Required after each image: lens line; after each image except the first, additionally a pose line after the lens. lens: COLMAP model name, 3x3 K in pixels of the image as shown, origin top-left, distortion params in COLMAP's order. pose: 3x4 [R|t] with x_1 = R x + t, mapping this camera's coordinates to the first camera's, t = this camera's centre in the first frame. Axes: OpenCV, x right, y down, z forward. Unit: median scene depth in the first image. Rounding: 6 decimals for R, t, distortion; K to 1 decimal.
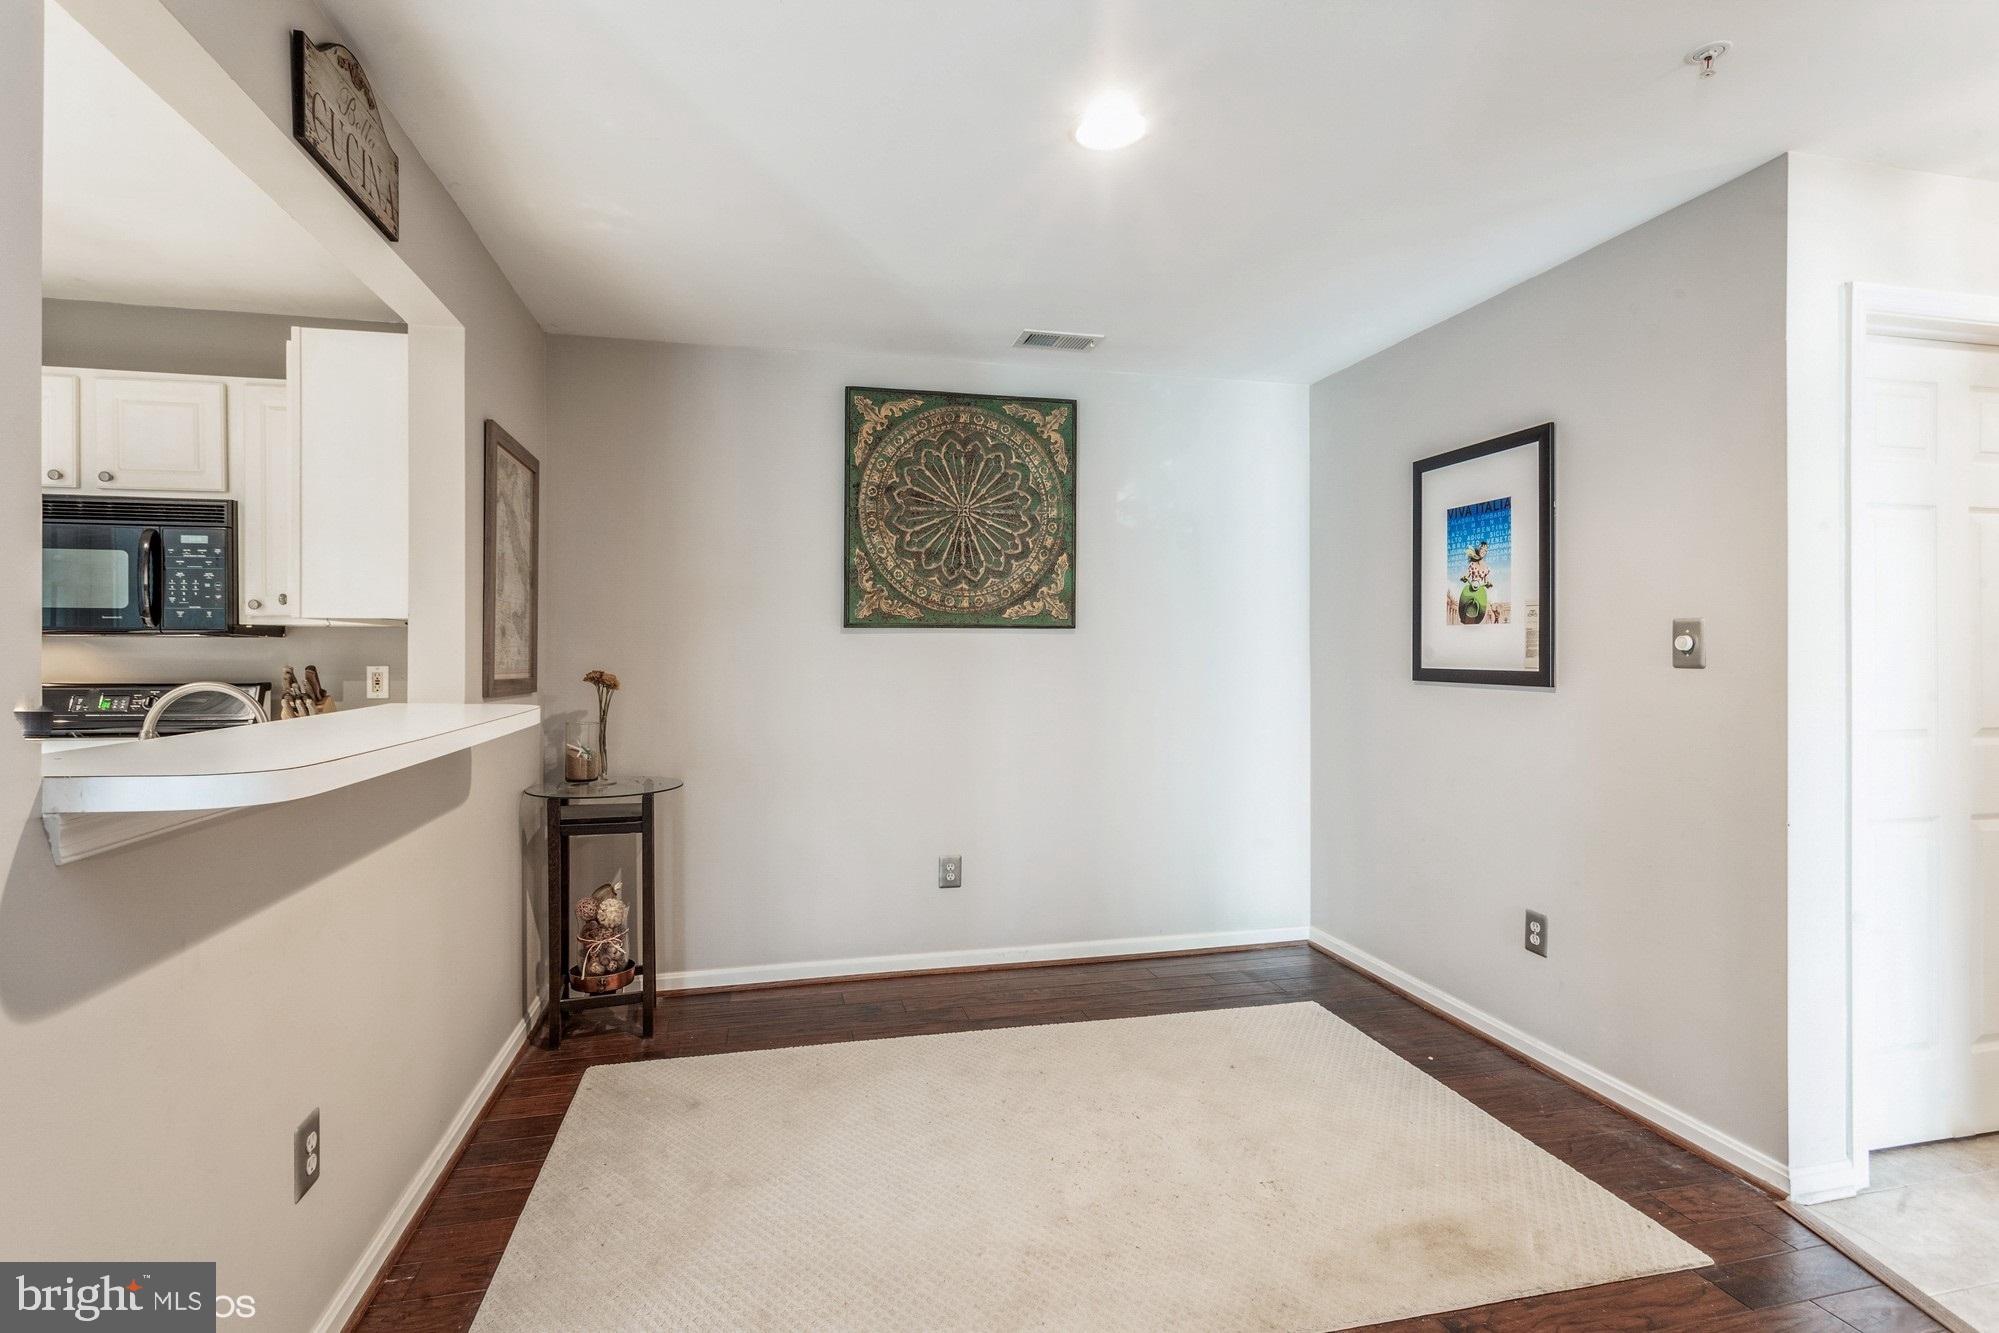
lens RADIAL K [[972.7, 0, 995.3], [0, 972.7, 647.8], [0, 0, 1]] dist [-0.002631, 0.000661]
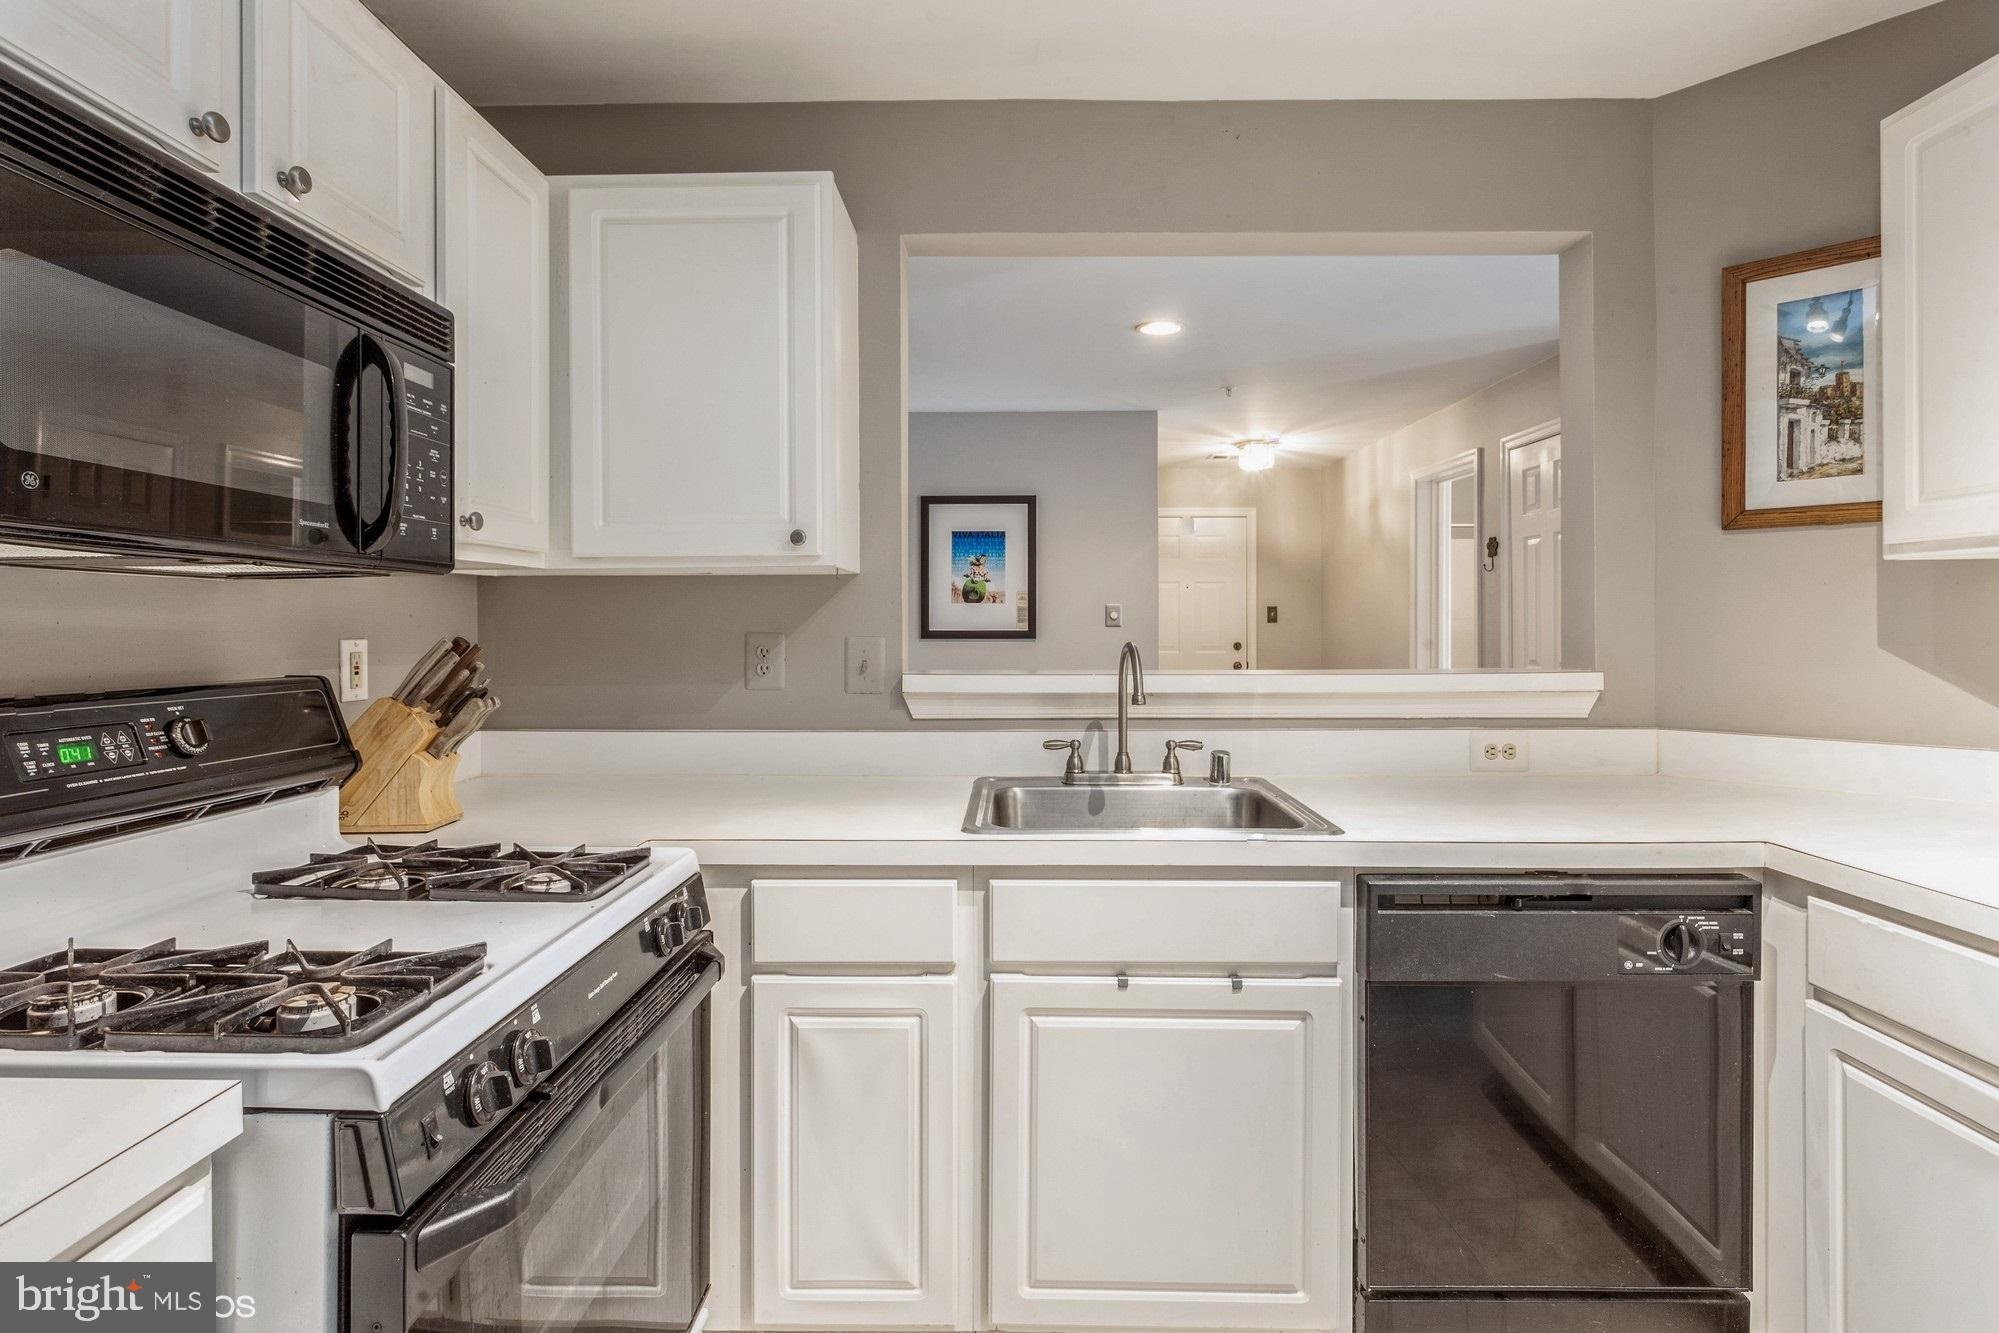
lens RADIAL K [[976.6, 0, 996.0], [0, 976.6, 620.6], [0, 0, 1]] dist [-0.001047, 0.000704]
pose [[0.249508, 0.003073, 0.968368, -0.966468], [0.000643, 0.999994, -0.003339, 0.009460], [-0.968373, 0.001456, 0.249504, 0.475085]]
